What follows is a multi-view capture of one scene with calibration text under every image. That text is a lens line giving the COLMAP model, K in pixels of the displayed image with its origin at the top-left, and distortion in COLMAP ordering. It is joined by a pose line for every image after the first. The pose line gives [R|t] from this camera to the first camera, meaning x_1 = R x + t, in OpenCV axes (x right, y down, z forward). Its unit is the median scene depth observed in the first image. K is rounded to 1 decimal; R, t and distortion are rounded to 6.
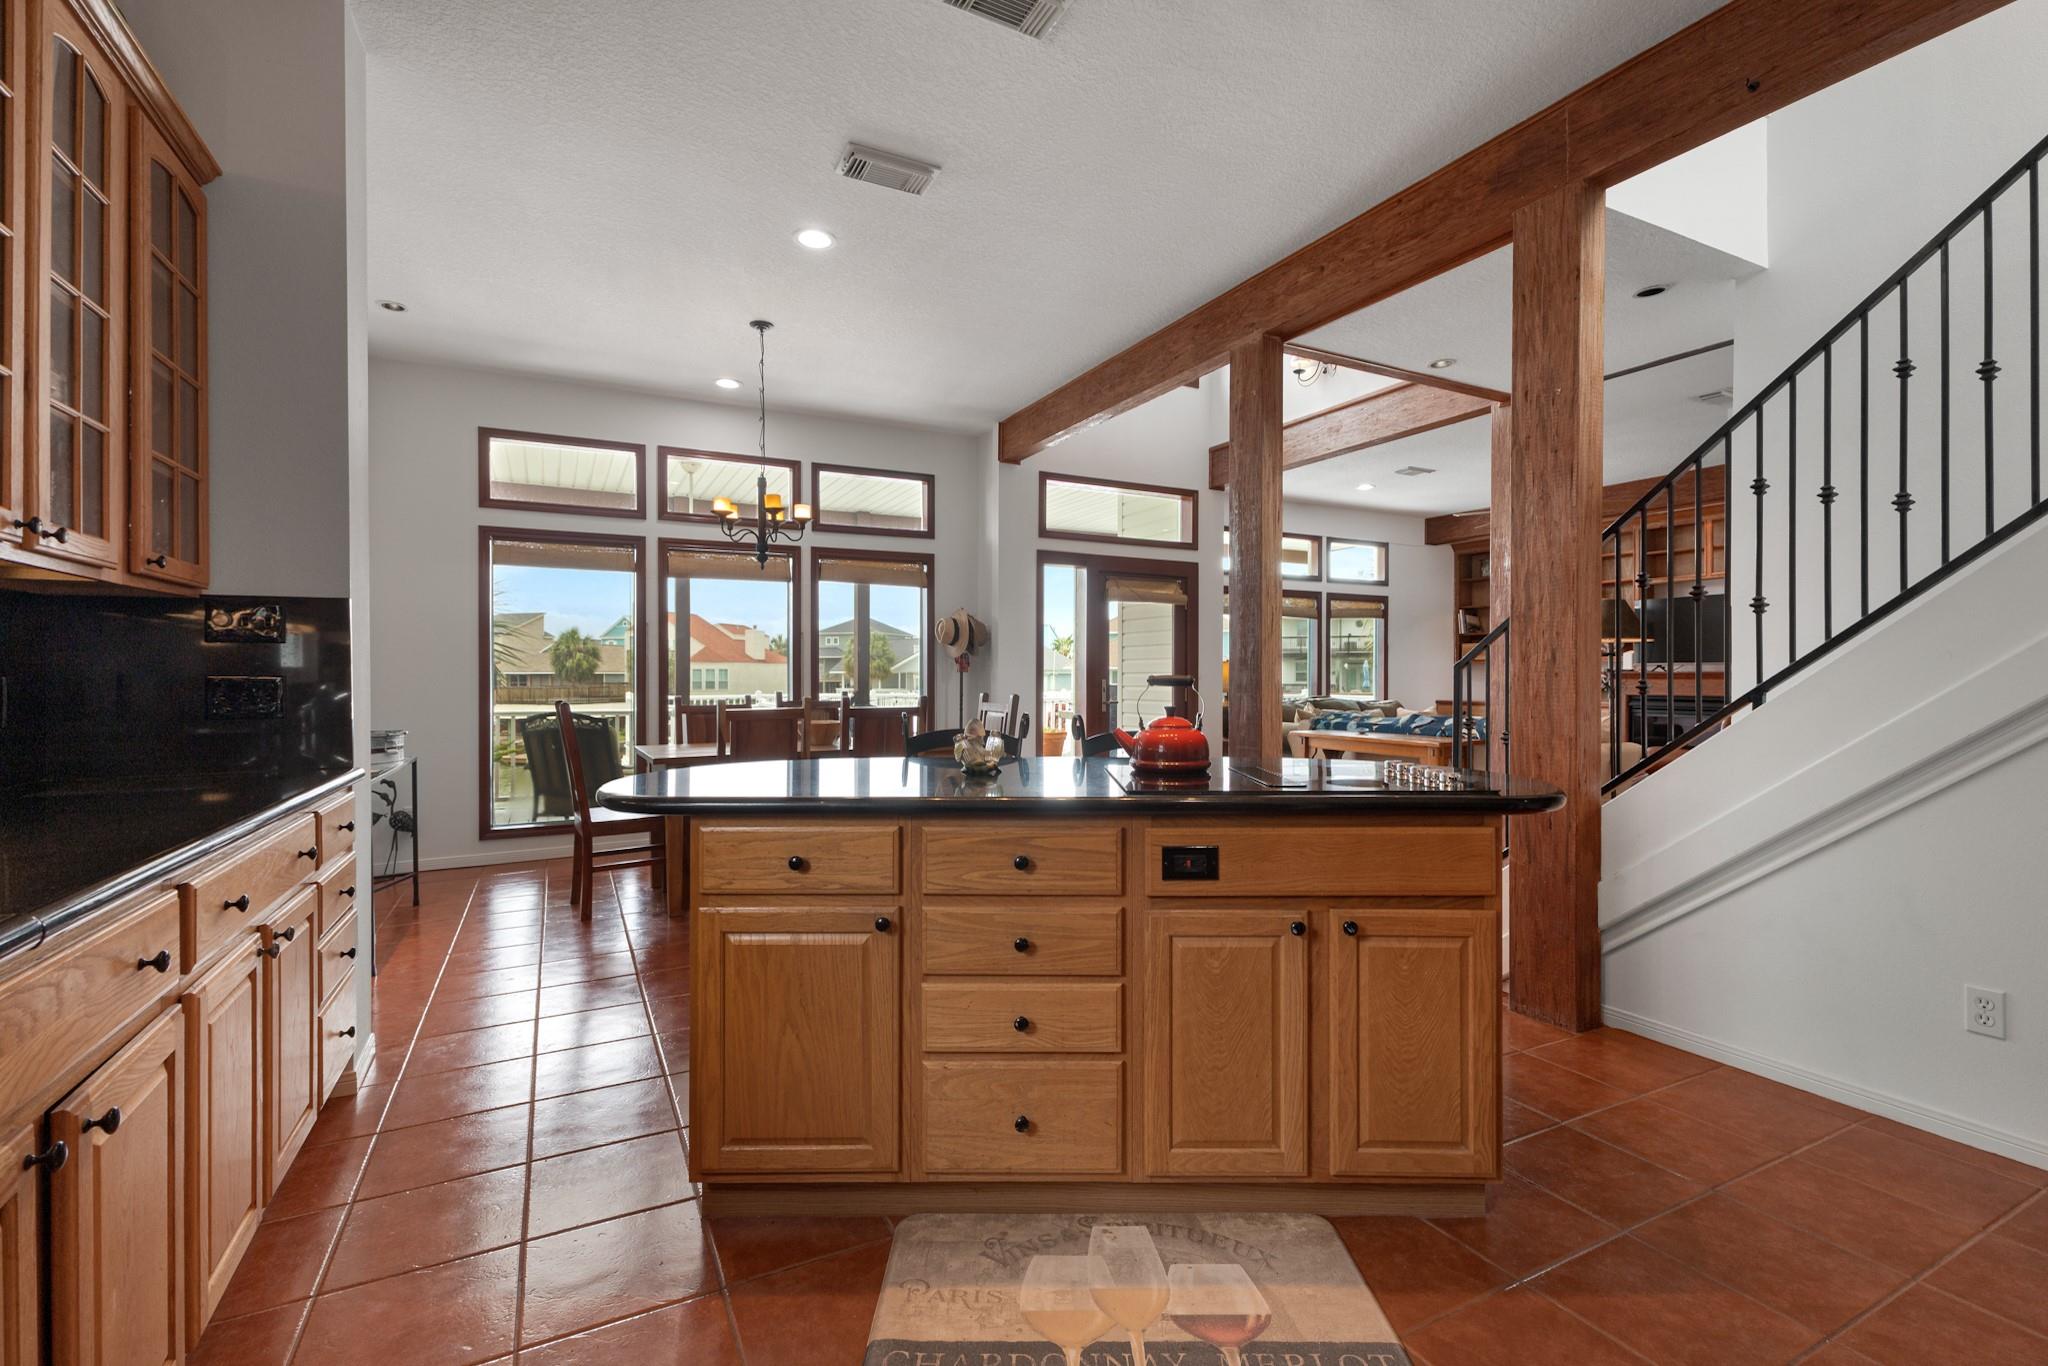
lens RADIAL K [[904.8, 0, 1032.9], [0, 904.8, 677.9], [0, 0, 1]] dist [0.011410, -0.000577]
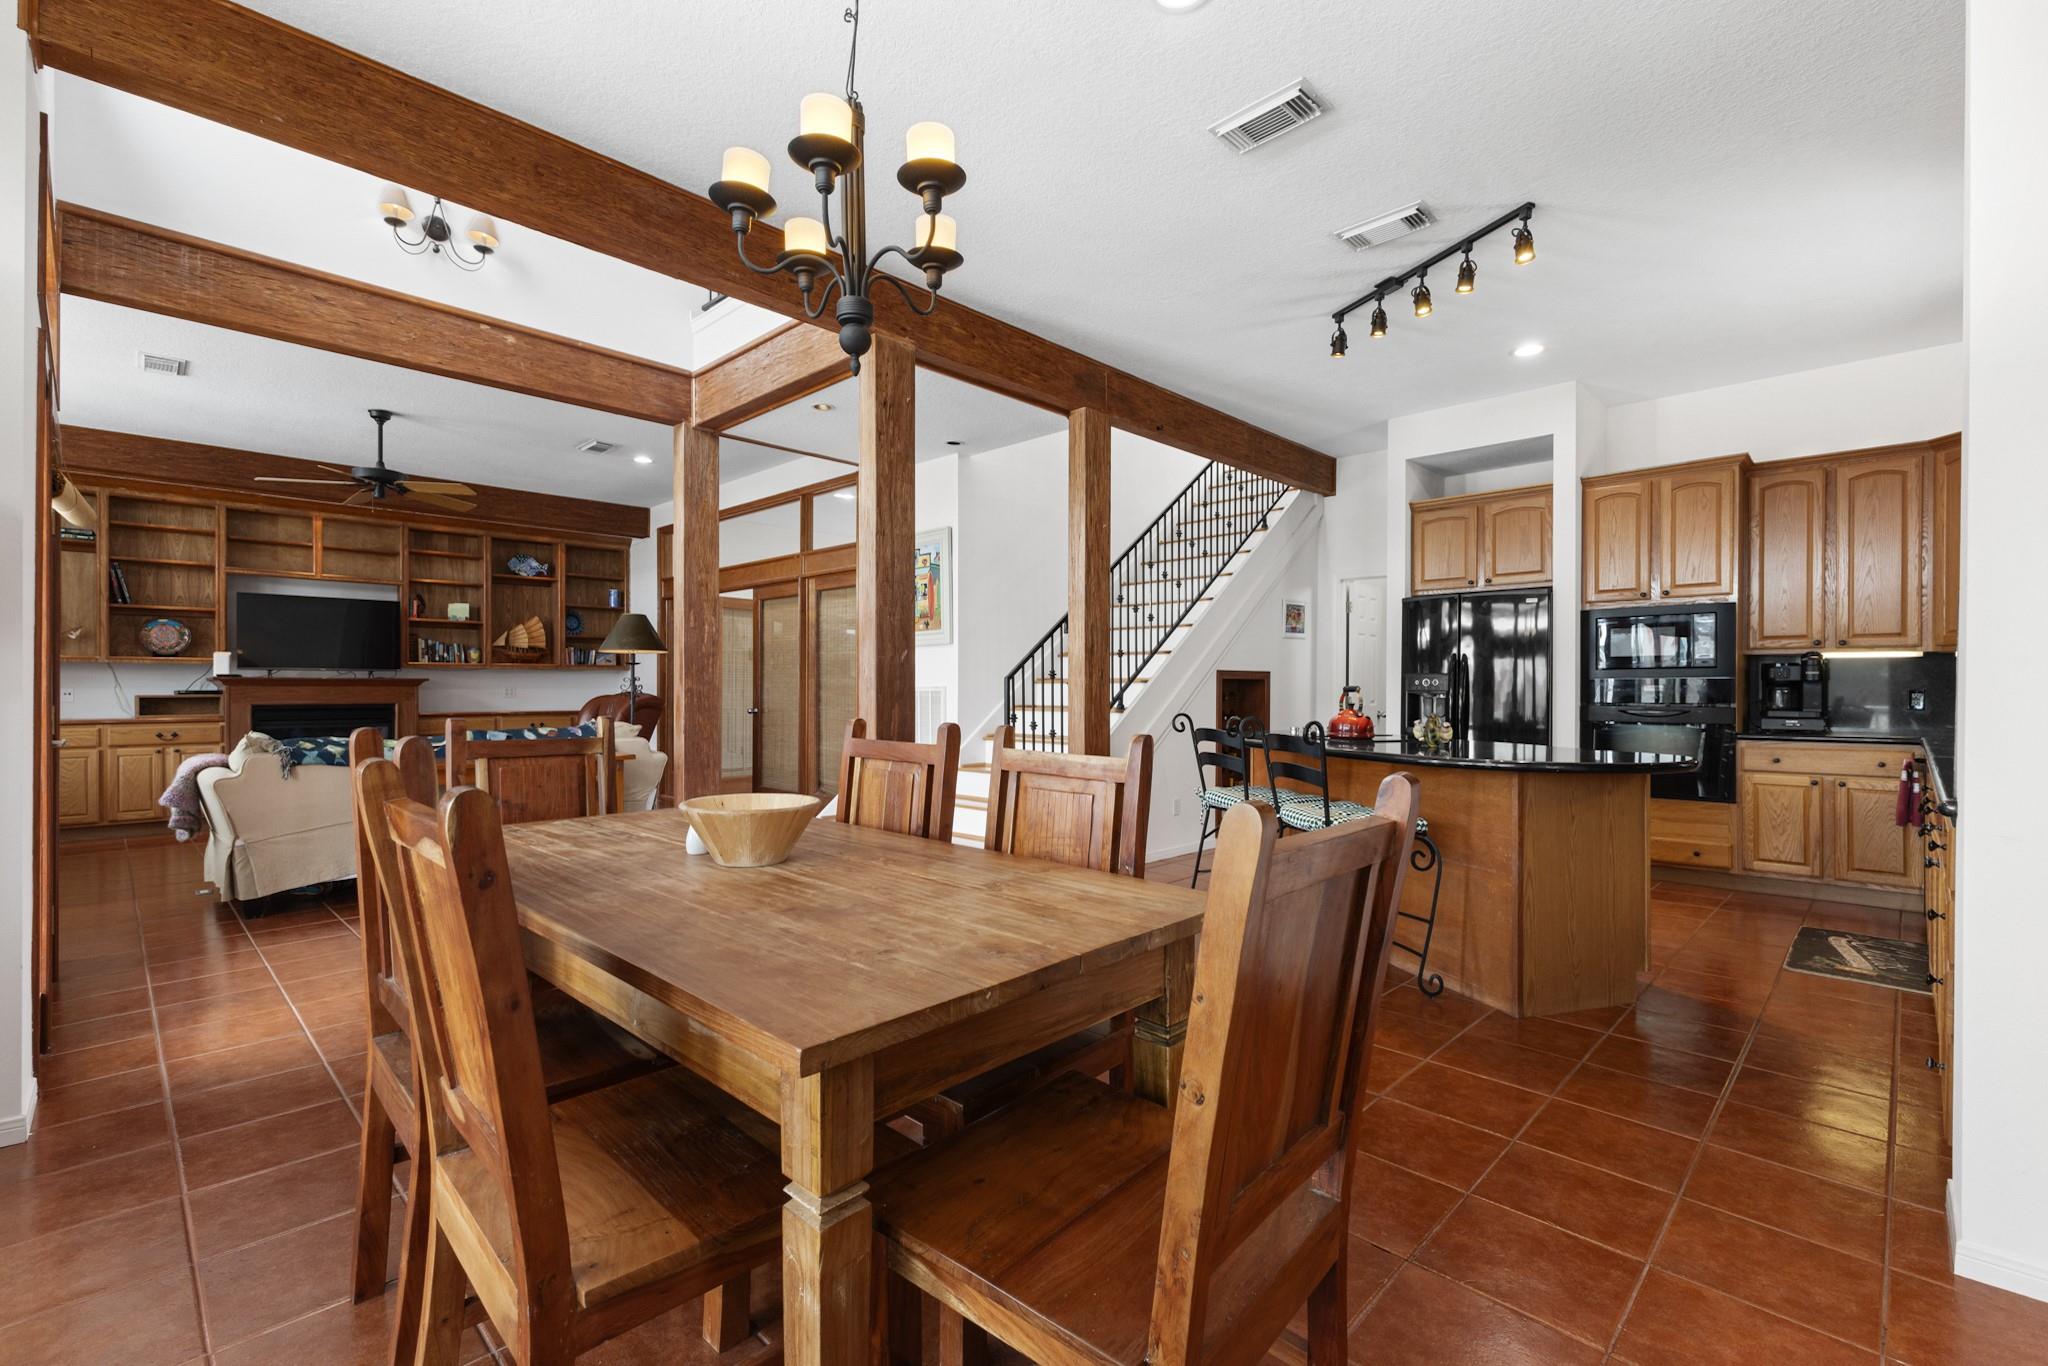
lens RADIAL K [[904.8, 0, 1015.9], [0, 904.8, 689.9], [0, 0, 1]] dist [0.011410, -0.000577]
pose [[-0.305098, -0.004647, 0.952310, -1.036087], [-0.001962, 0.999989, 0.004252, -0.001094], [-0.952319, -0.000571, -0.305104, 1.658163]]
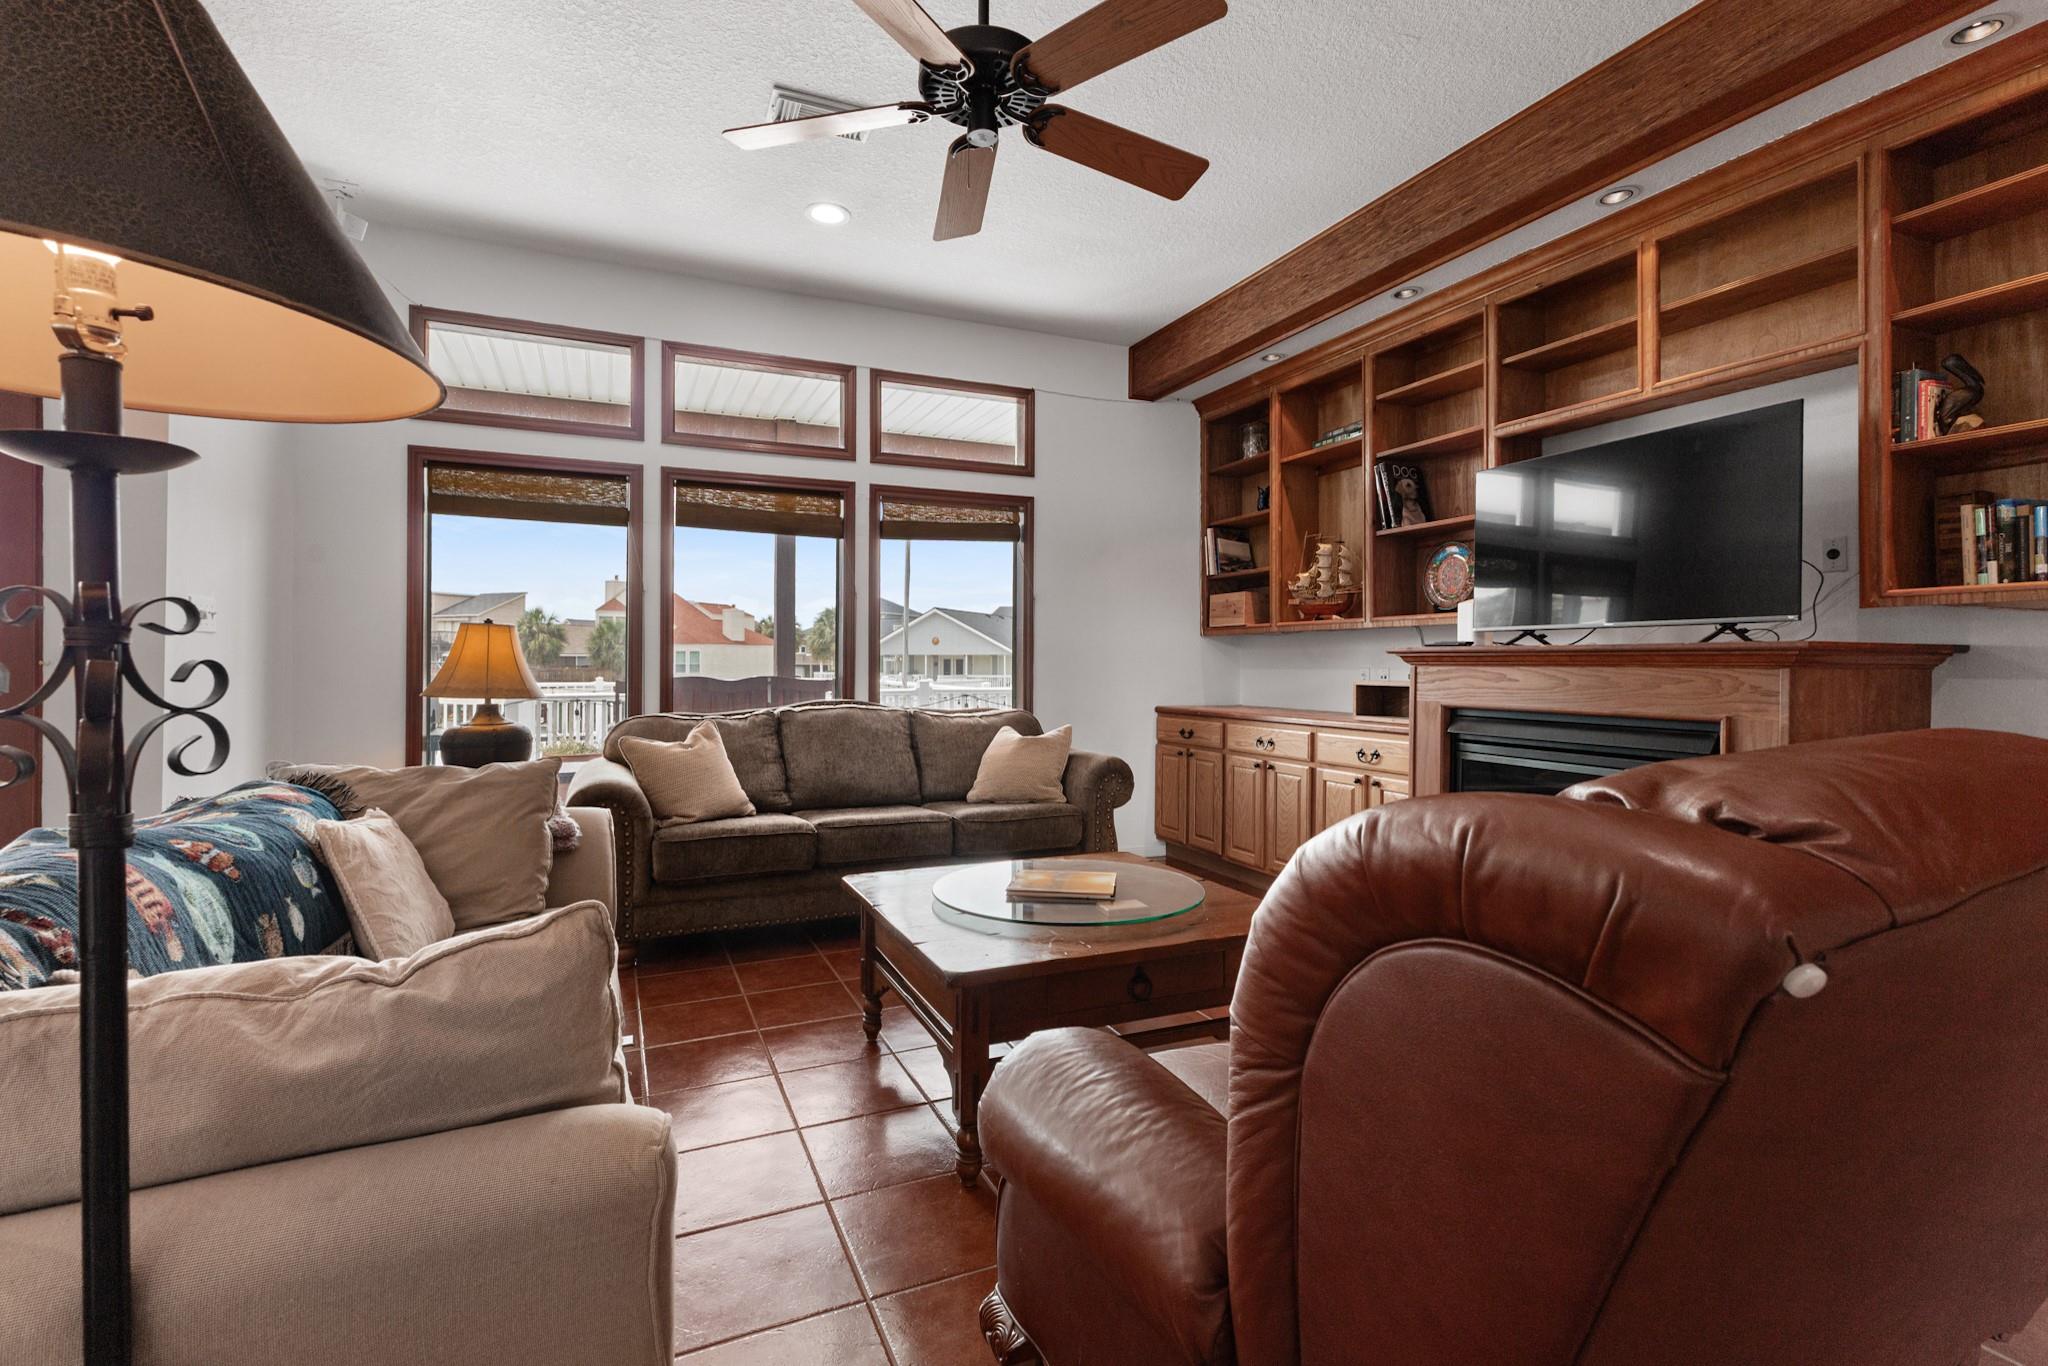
lens RADIAL K [[904.8, 0, 1022.3], [0, 904.8, 658.0], [0, 0, 1]] dist [0.011410, -0.000577]
pose [[0.997988, 0.000749, -0.063395, 1.395744], [-0.000919, 0.999996, -0.002652, -0.003353], [0.063393, 0.002705, 0.997985, 1.696622]]
